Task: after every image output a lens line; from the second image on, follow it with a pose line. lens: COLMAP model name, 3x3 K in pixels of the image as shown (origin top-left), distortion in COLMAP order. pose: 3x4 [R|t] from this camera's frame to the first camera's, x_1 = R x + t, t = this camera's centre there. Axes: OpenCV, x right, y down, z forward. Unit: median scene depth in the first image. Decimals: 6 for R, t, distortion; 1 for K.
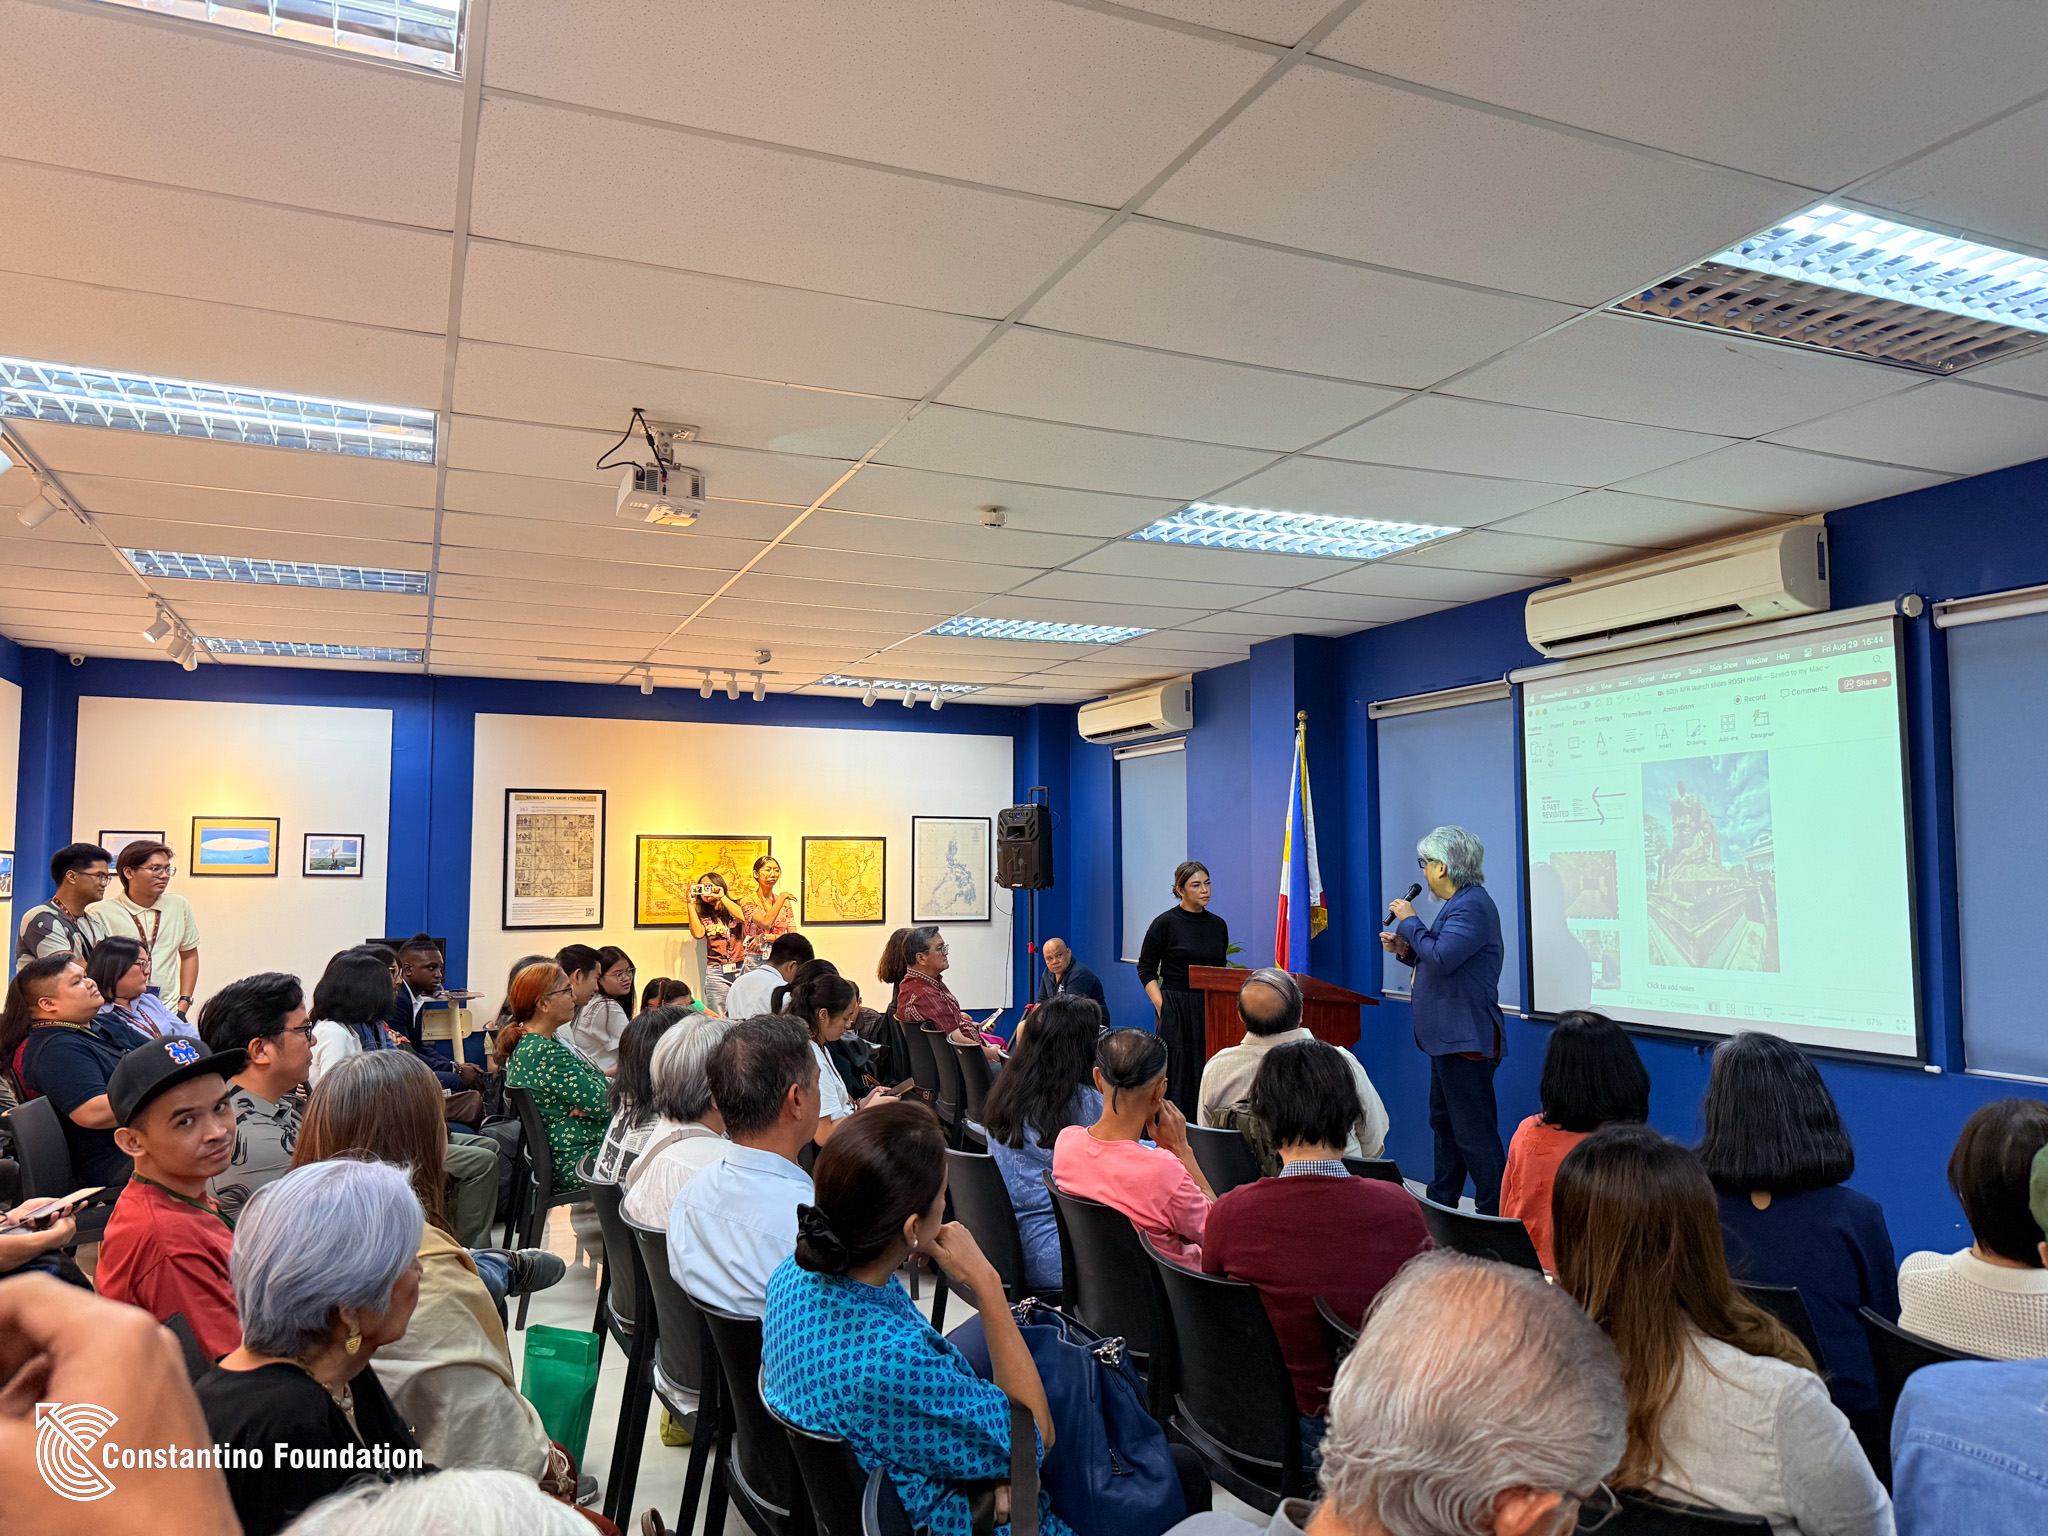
lens RADIAL K [[1389.4, 0, 1006.1], [0, 1389.4, 767.9], [0, 0, 1]] dist [0.124309, -0.196335]
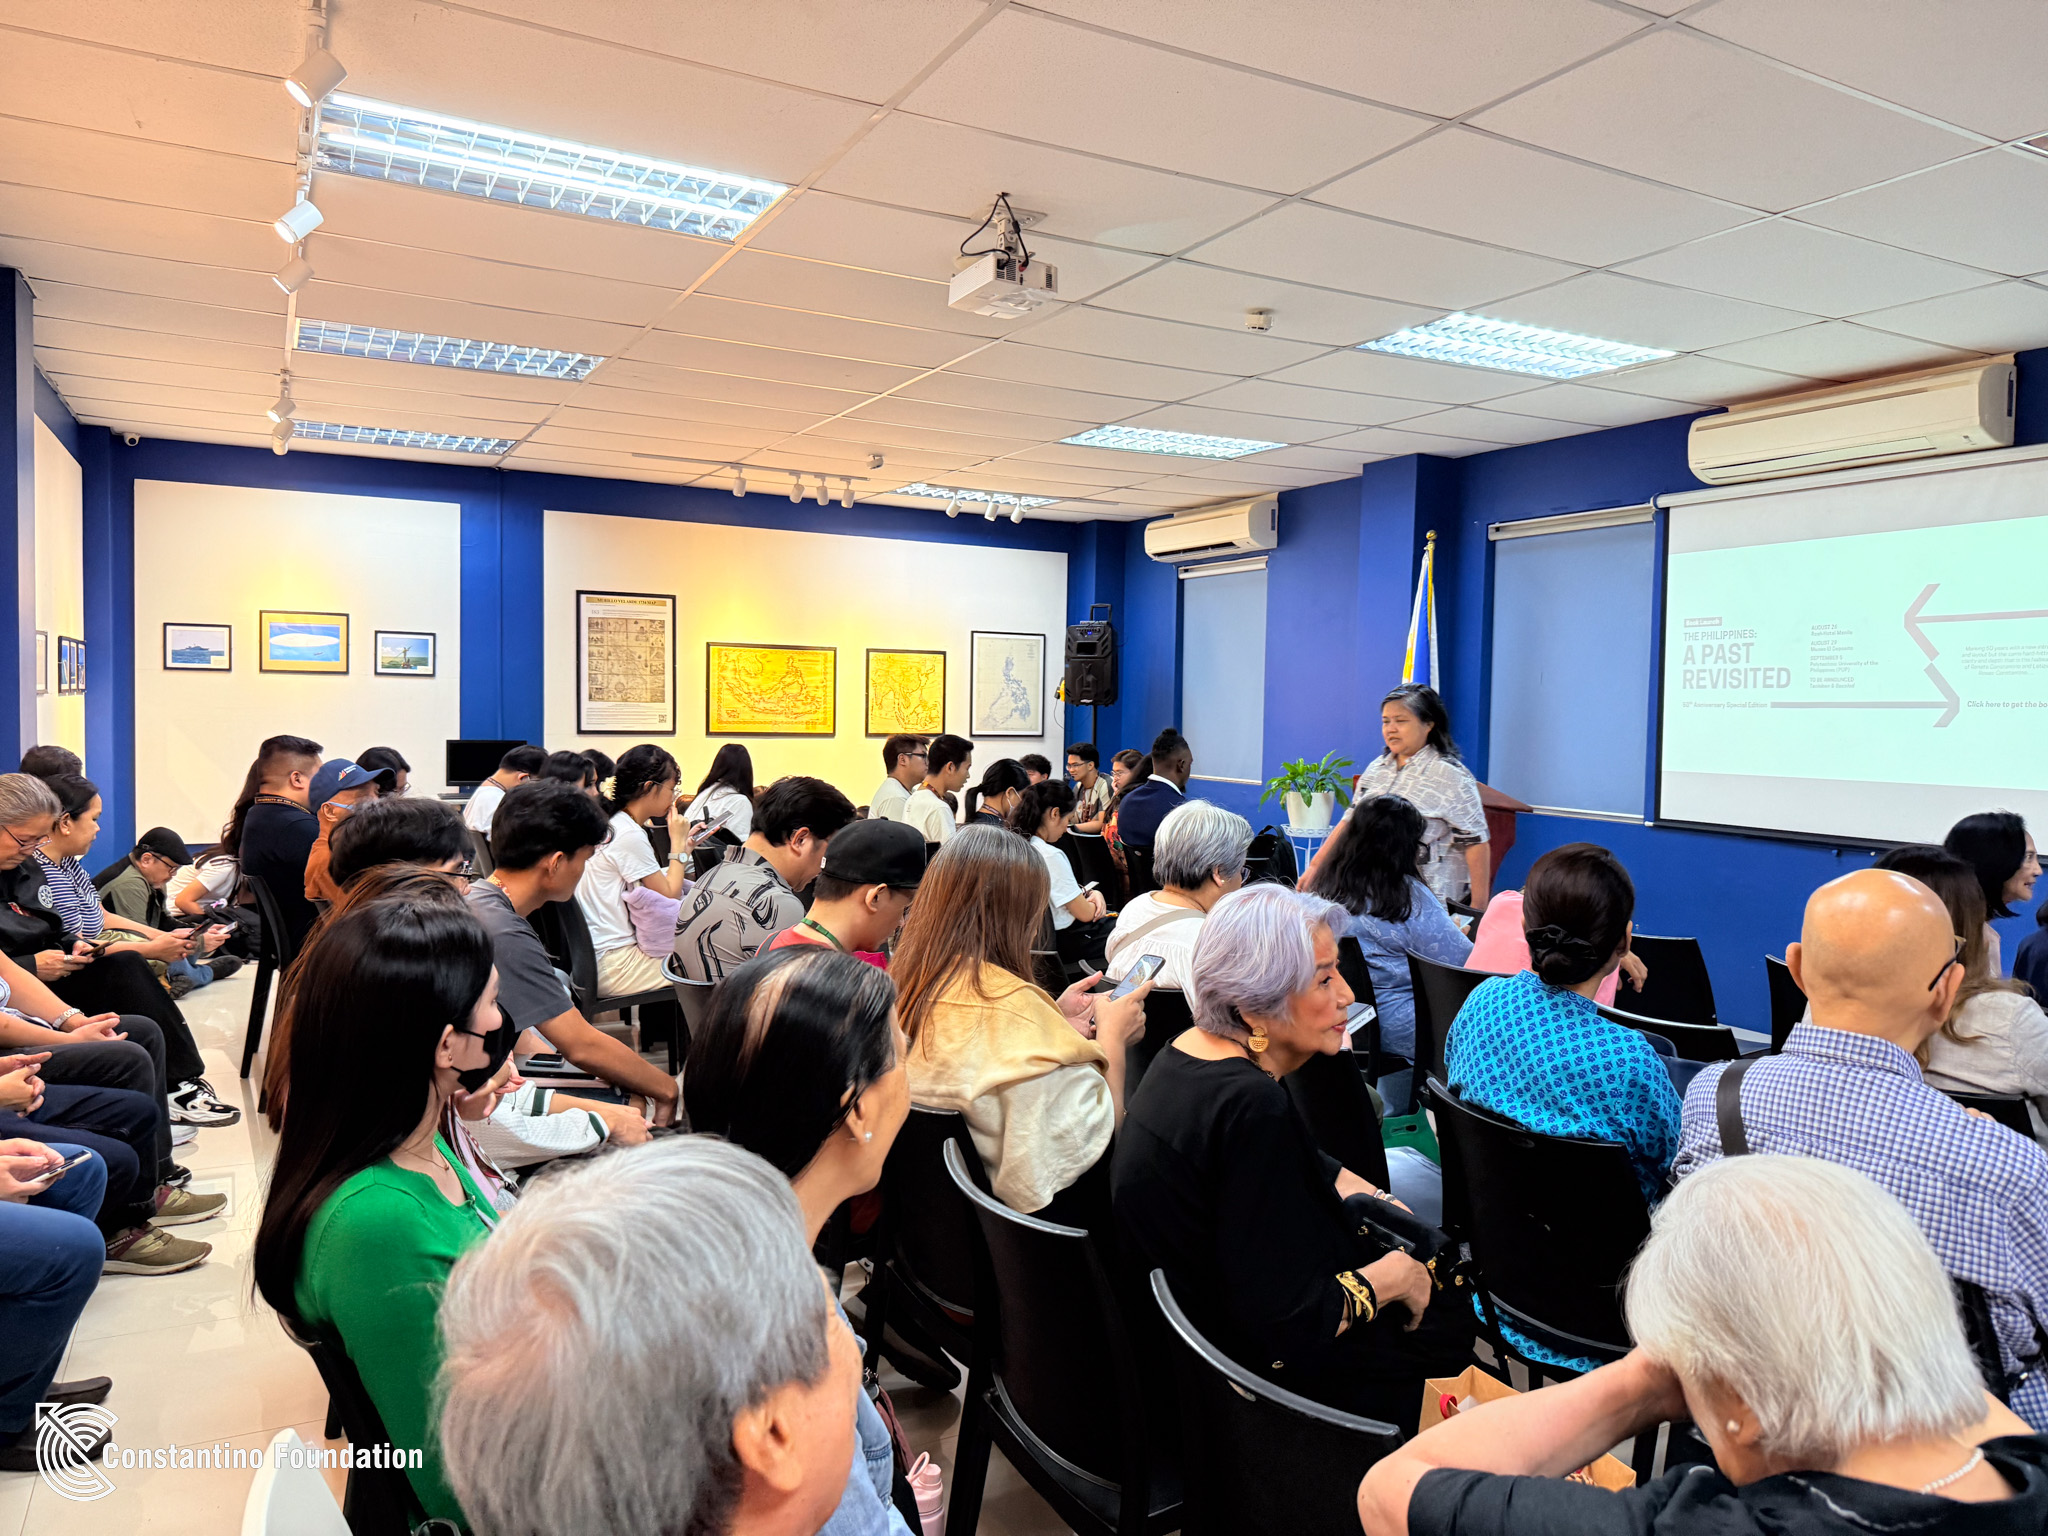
lens RADIAL K [[1410.3, 0, 1015.2], [0, 1410.3, 779.6], [0, 0, 1]] dist [0.073151, -0.112390]
pose [[0.996439, 0.014222, 0.083111, -0.160303], [-0.024938, 0.991284, 0.129363, 0.011822], [-0.080547, -0.130975, 0.988108, -0.022850]]
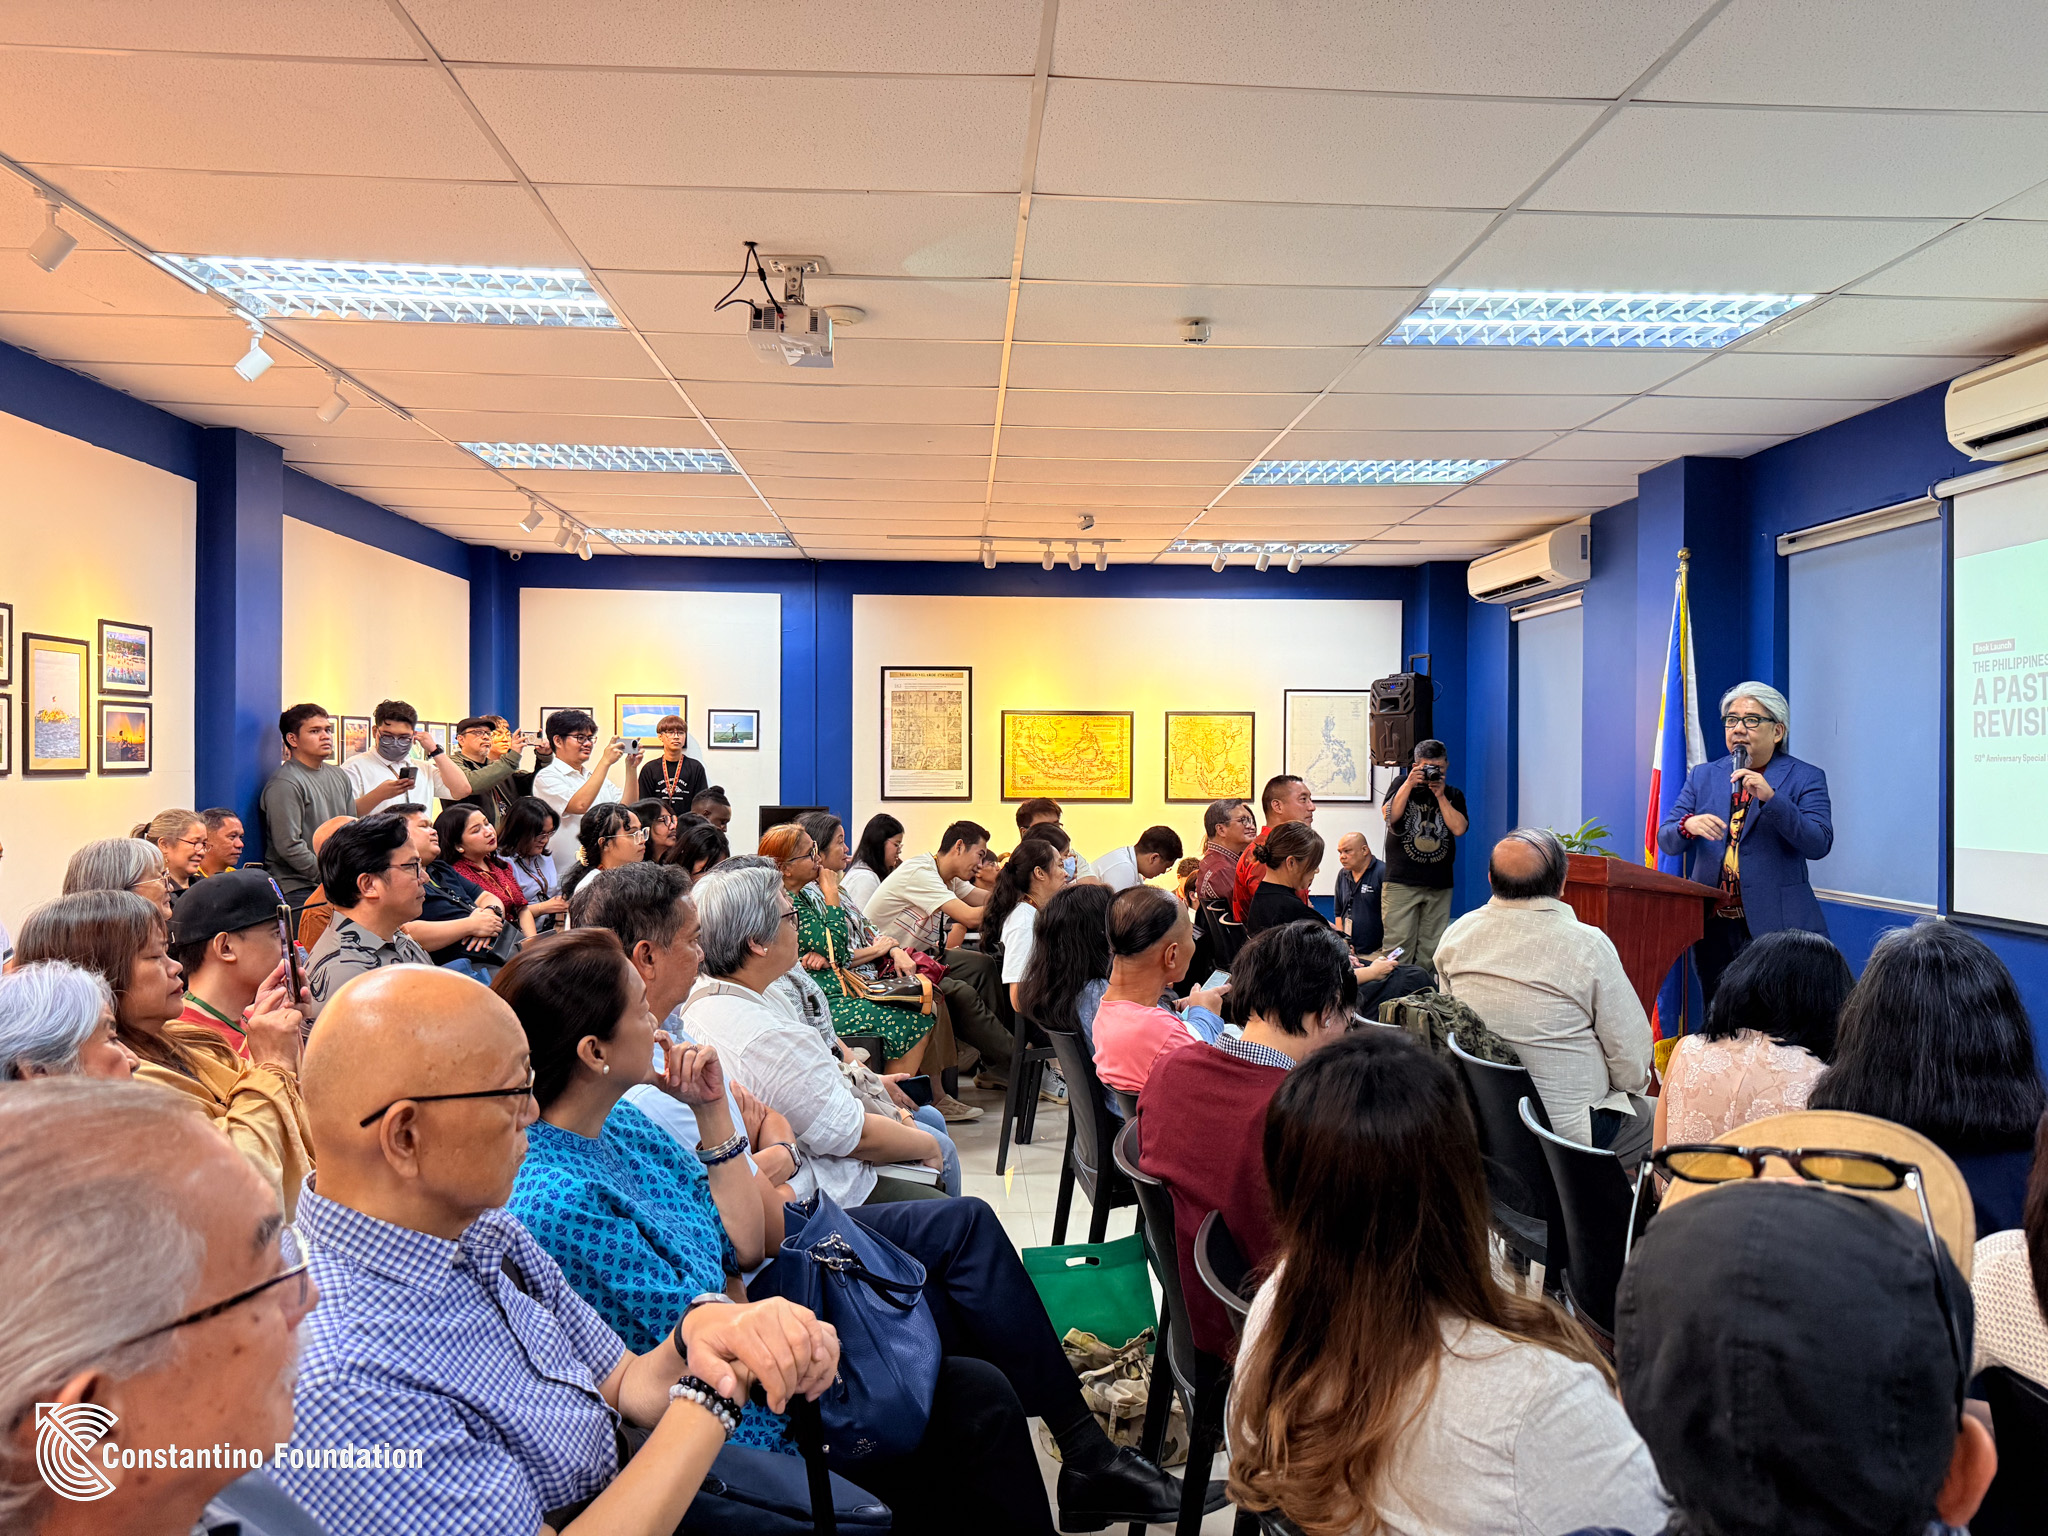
lens RADIAL K [[1400.5, 0, 1028.9], [0, 1400.5, 769.3], [0, 0, 1]] dist [0.069464, -0.097307]
pose [[0.942918, 0.006627, -0.332959, 0.116085], [0.020397, 0.996776, 0.077602, 0.015203], [0.332400, -0.079964, 0.939743, 0.062886]]
